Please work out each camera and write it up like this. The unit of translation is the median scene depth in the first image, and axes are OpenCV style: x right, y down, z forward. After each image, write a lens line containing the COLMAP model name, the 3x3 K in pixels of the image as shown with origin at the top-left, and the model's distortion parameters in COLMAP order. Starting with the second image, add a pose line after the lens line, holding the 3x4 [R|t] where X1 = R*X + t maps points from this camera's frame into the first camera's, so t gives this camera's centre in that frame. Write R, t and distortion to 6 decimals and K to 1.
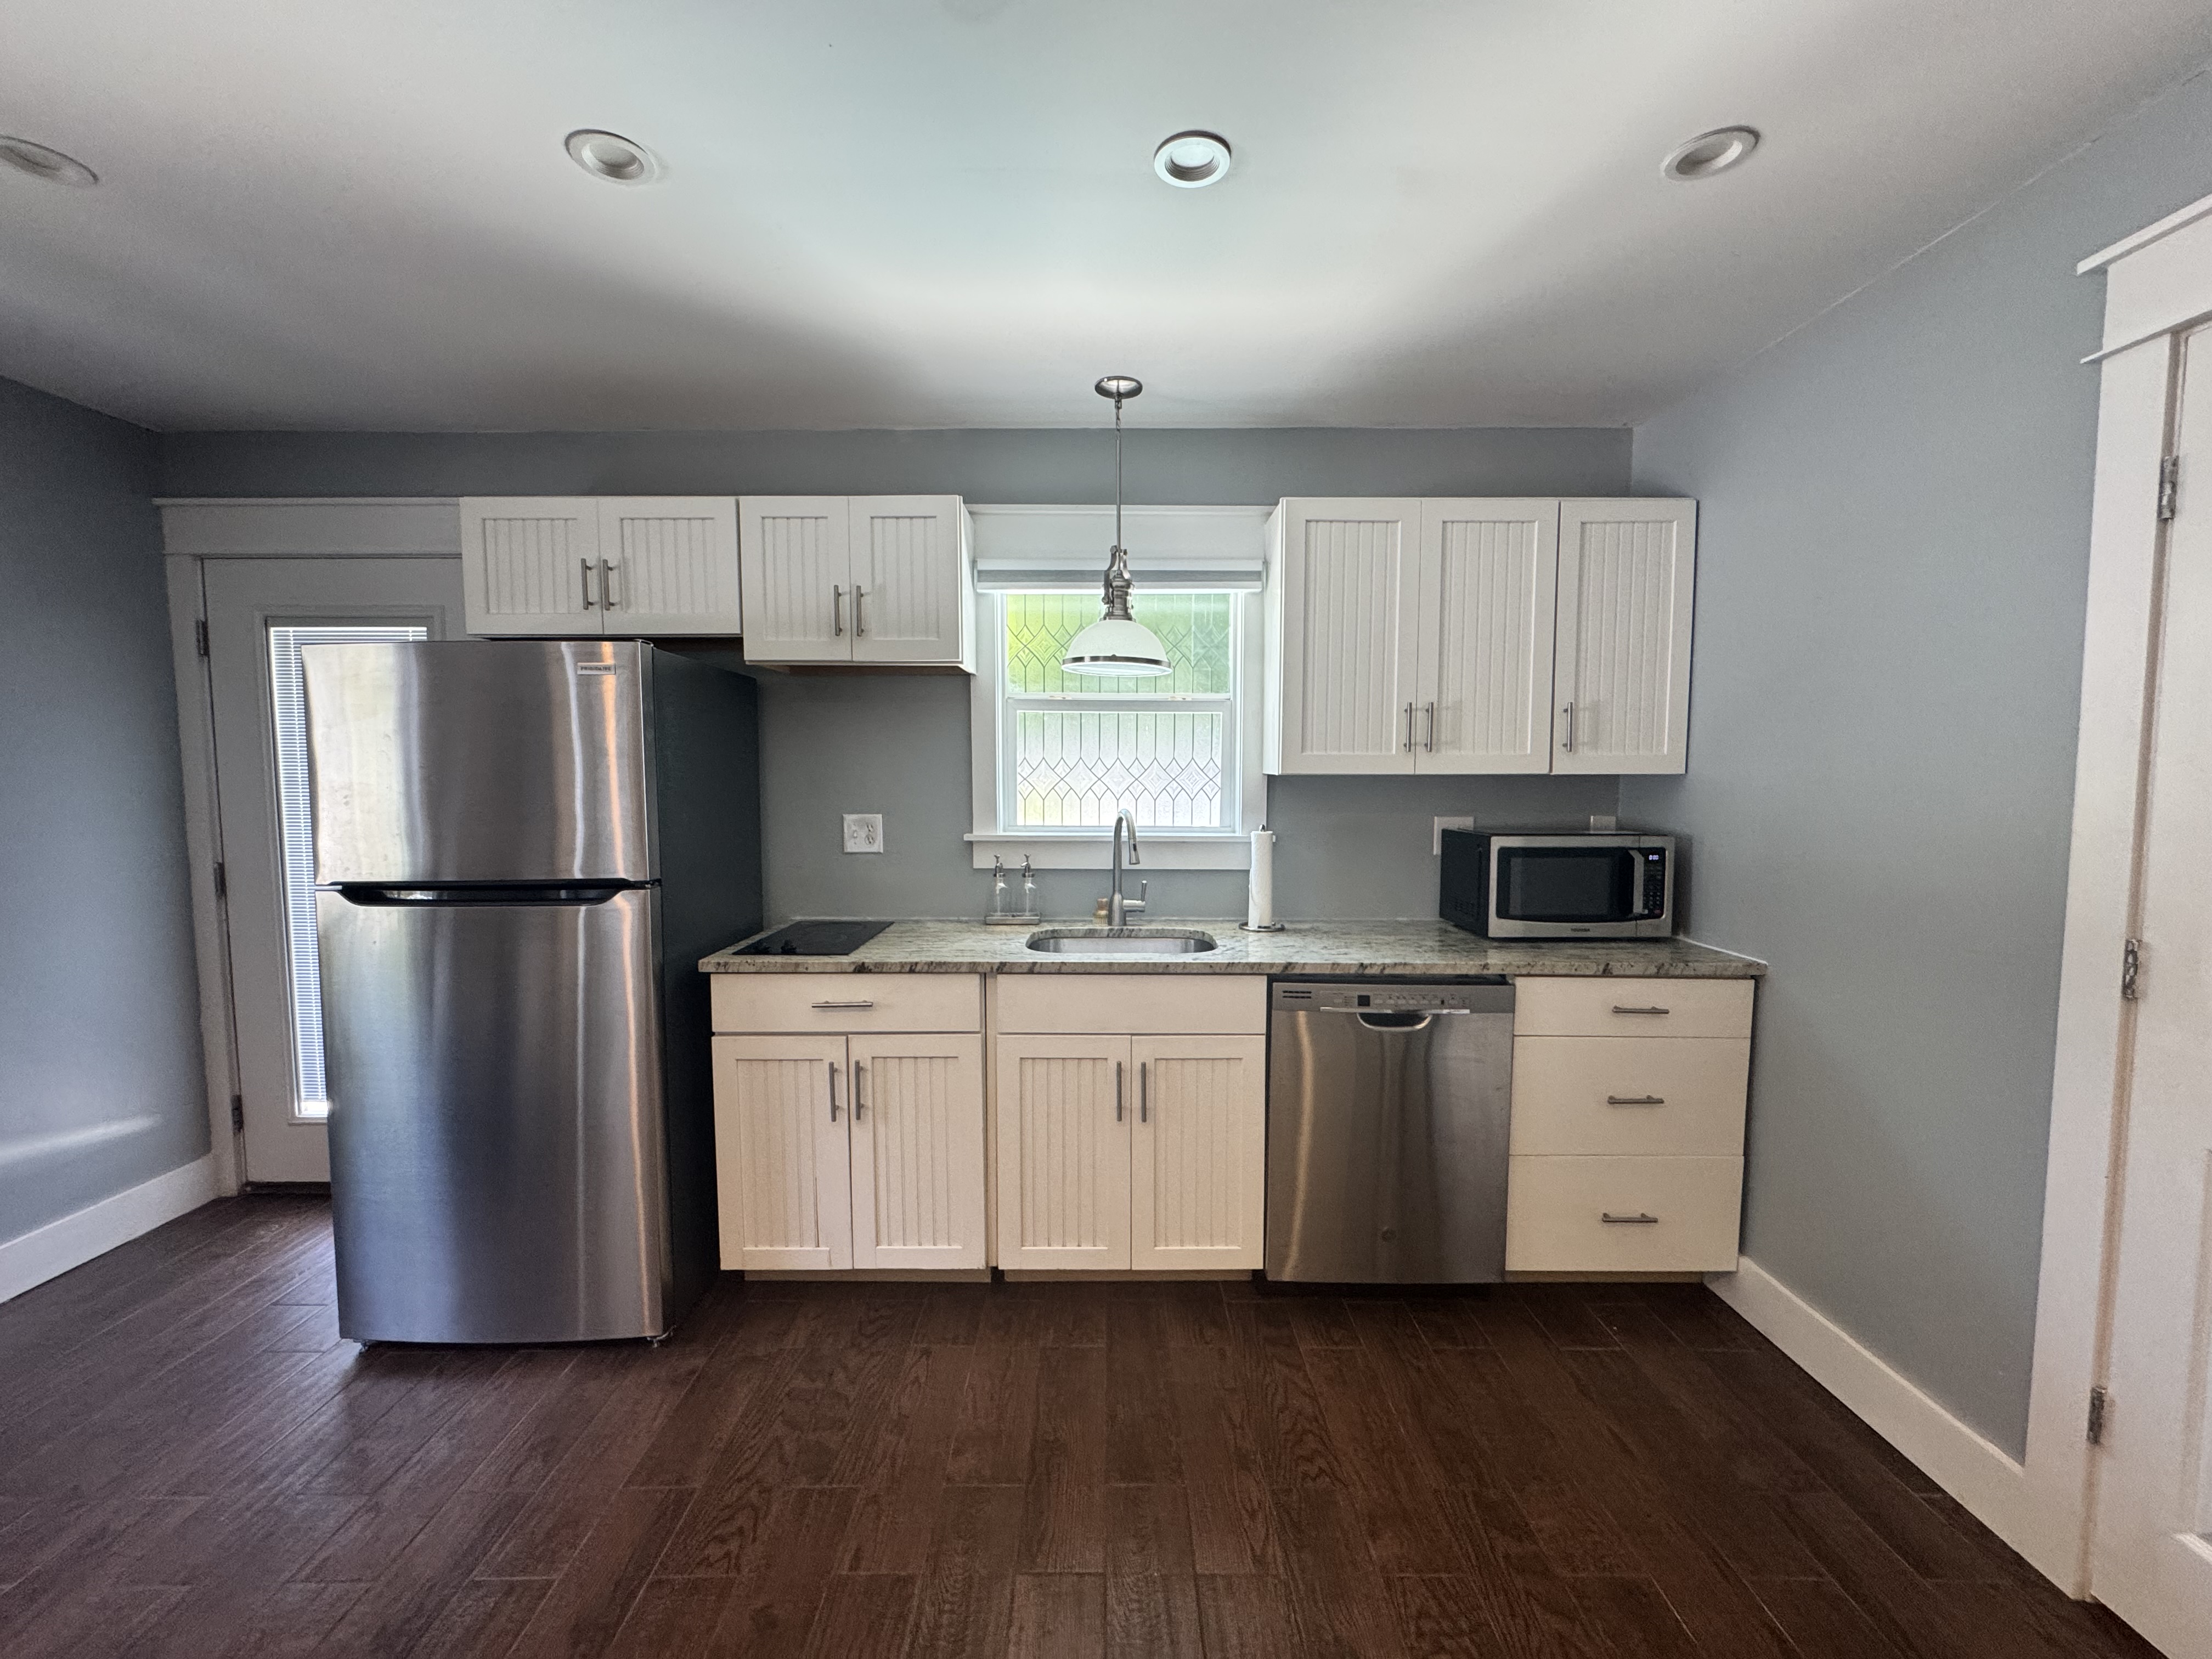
lens RADIAL K [[877.6, 0, 1103.7], [0, 877.6, 826.9], [0, 0, 1]] dist [-0.012100, 0.000322]
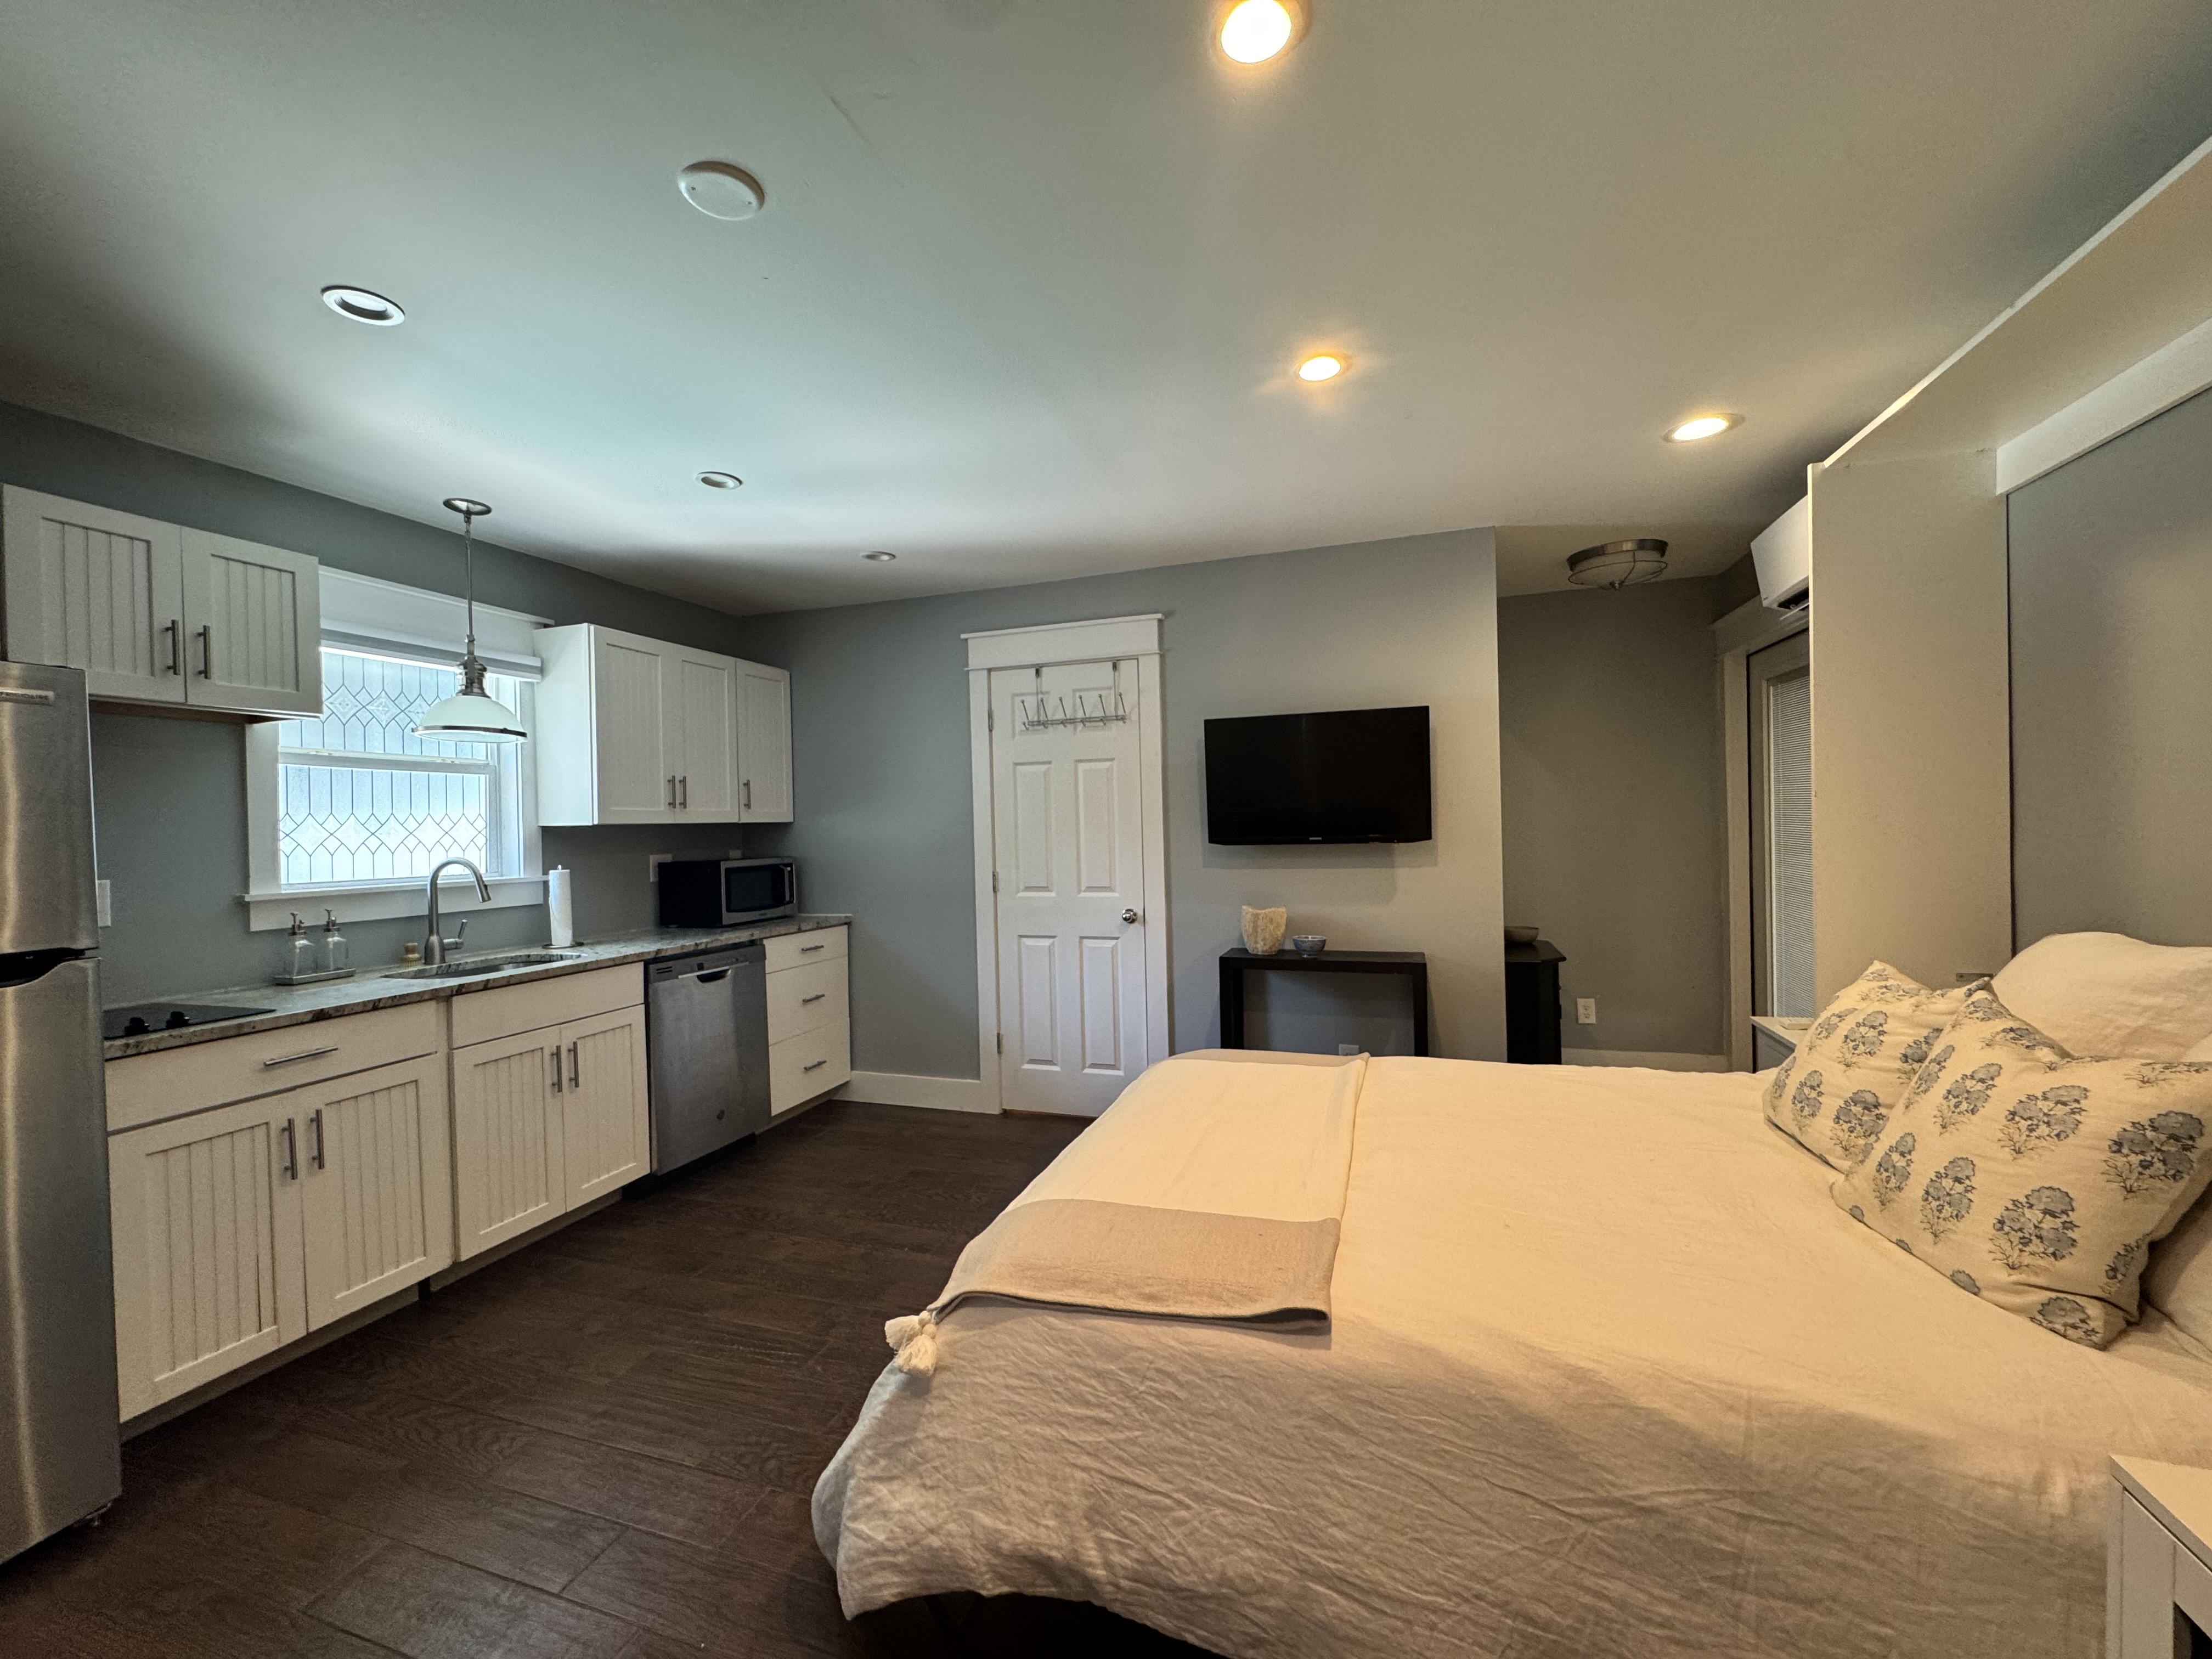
lens RADIAL K [[877.6, 0, 1103.7], [0, 877.6, 826.9], [0, 0, 1]] dist [-0.012100, 0.000322]
pose [[0.317198, -0.010026, 0.948306, -0.848160], [0.086858, 0.996048, -0.018522, 0.037902], [-0.944373, 0.088243, 0.316816, -0.171216]]
